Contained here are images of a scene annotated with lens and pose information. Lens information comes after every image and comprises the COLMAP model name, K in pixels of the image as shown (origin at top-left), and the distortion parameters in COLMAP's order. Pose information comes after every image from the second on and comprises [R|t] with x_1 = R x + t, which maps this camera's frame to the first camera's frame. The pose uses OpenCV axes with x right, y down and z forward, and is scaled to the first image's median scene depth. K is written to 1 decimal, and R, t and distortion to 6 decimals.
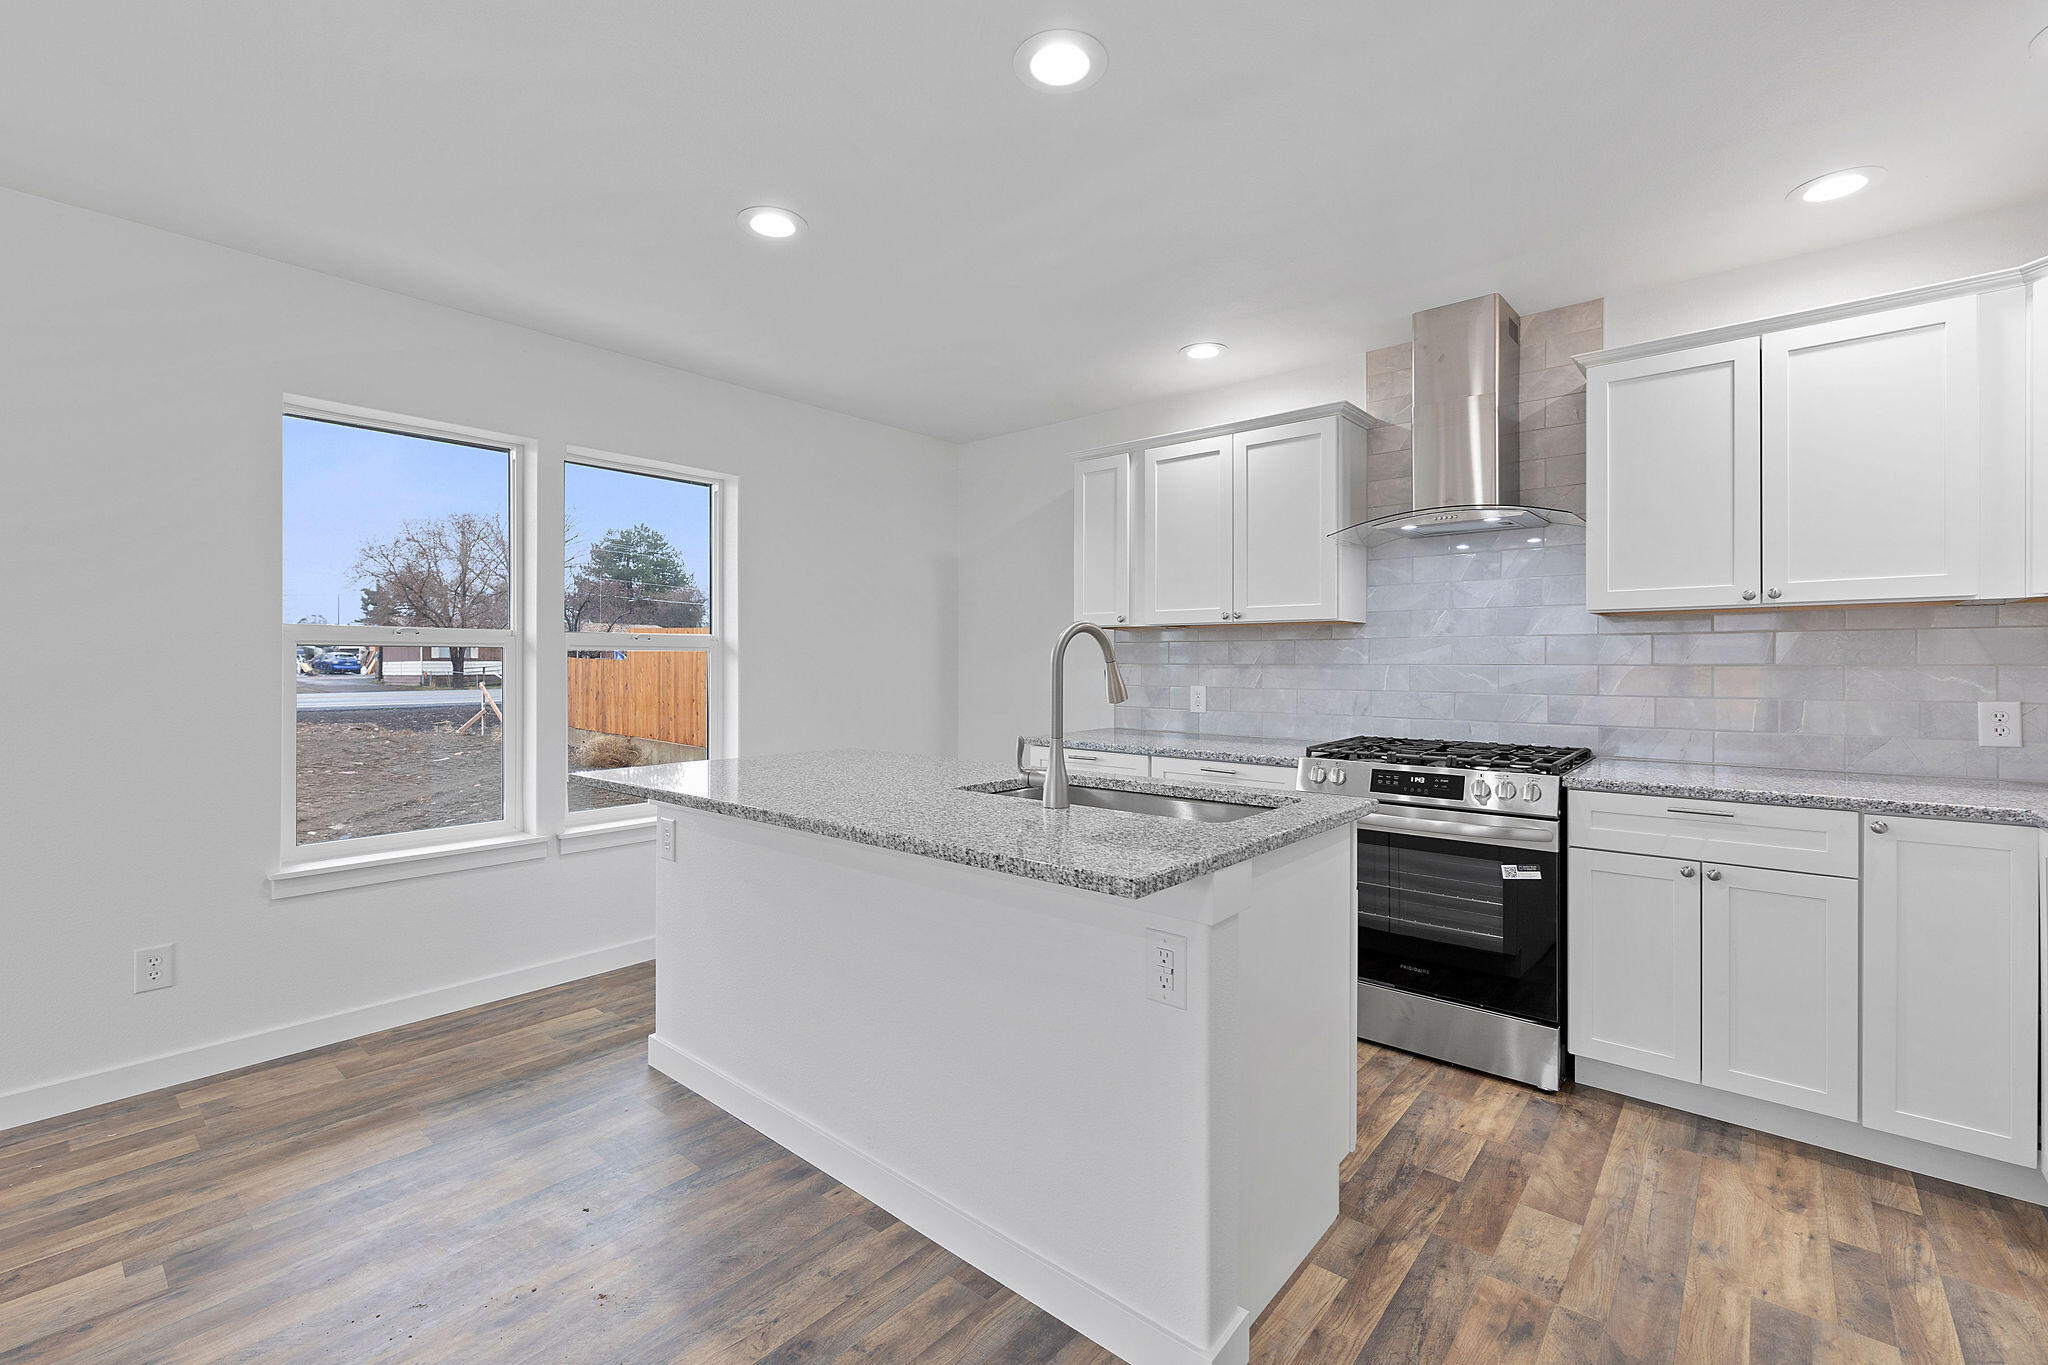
lens RADIAL K [[882.0, 0, 1018.1], [0, 882.0, 662.9], [0, 0, 1]] dist [0.001184, -0.000107]
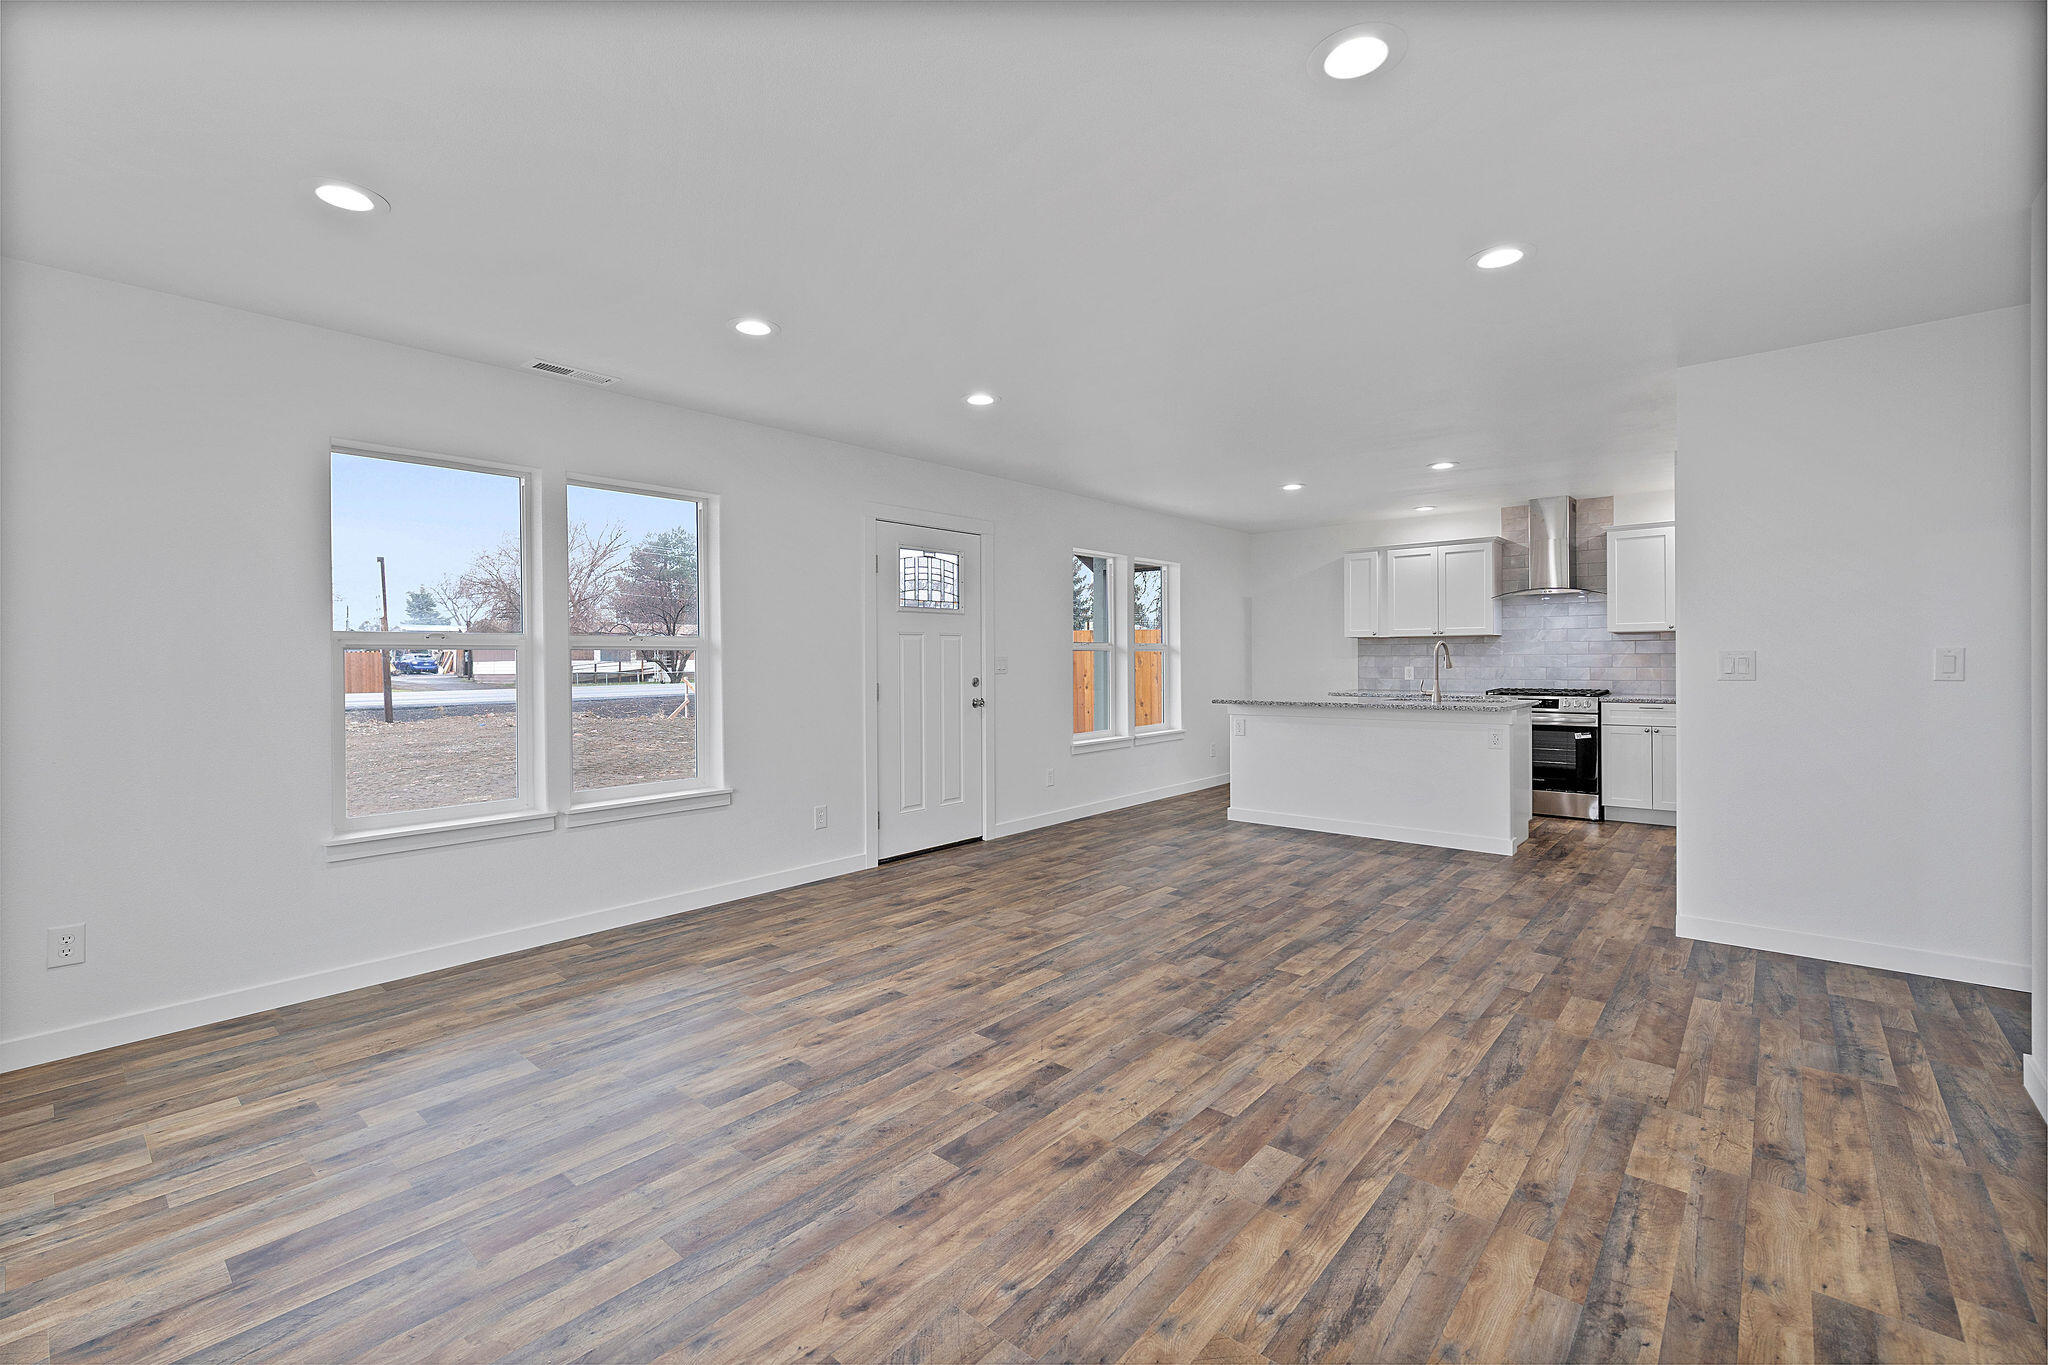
lens RADIAL K [[879.4, 0, 1022.7], [0, 879.4, 666.0], [0, 0, 1]] dist [0.001012, -0.001009]
pose [[0.999951, -0.009882, 0.000756, -0.906055], [0.009874, 0.999903, 0.009780, -0.004407], [-0.000853, -0.009773, 0.999952, -1.329108]]
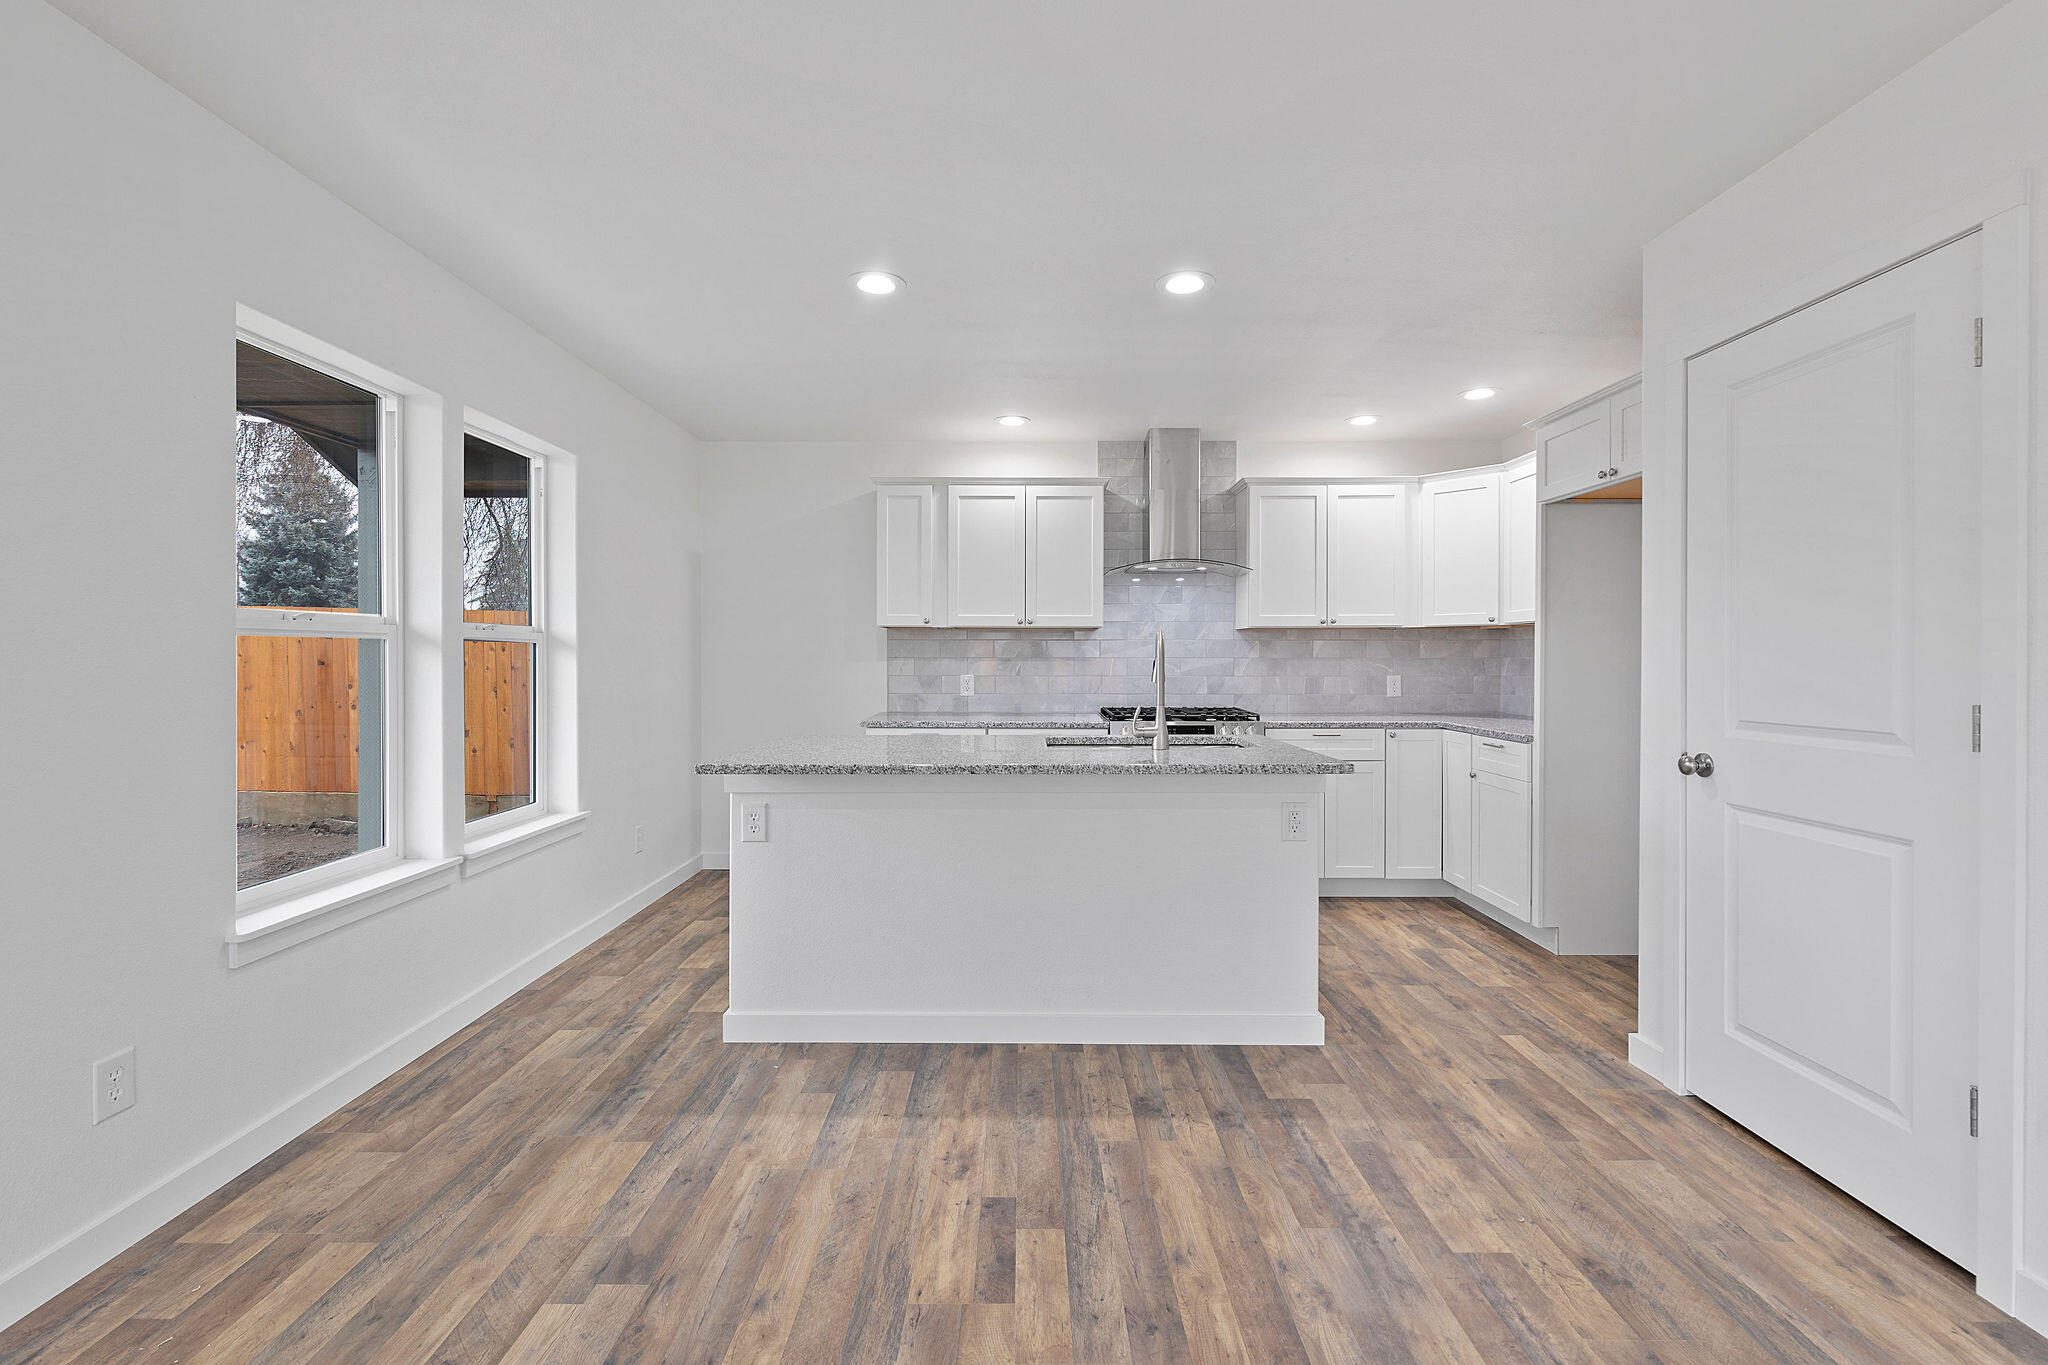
lens RADIAL K [[879.4, 0, 1022.7], [0, 879.4, 666.0], [0, 0, 1]] dist [0.001012, -0.001009]
pose [[0.759018, -0.007592, 0.651025, -0.756057], [-0.000647, 0.999923, 0.012414, -0.003237], [-0.651069, -0.009844, 0.758954, -0.014595]]
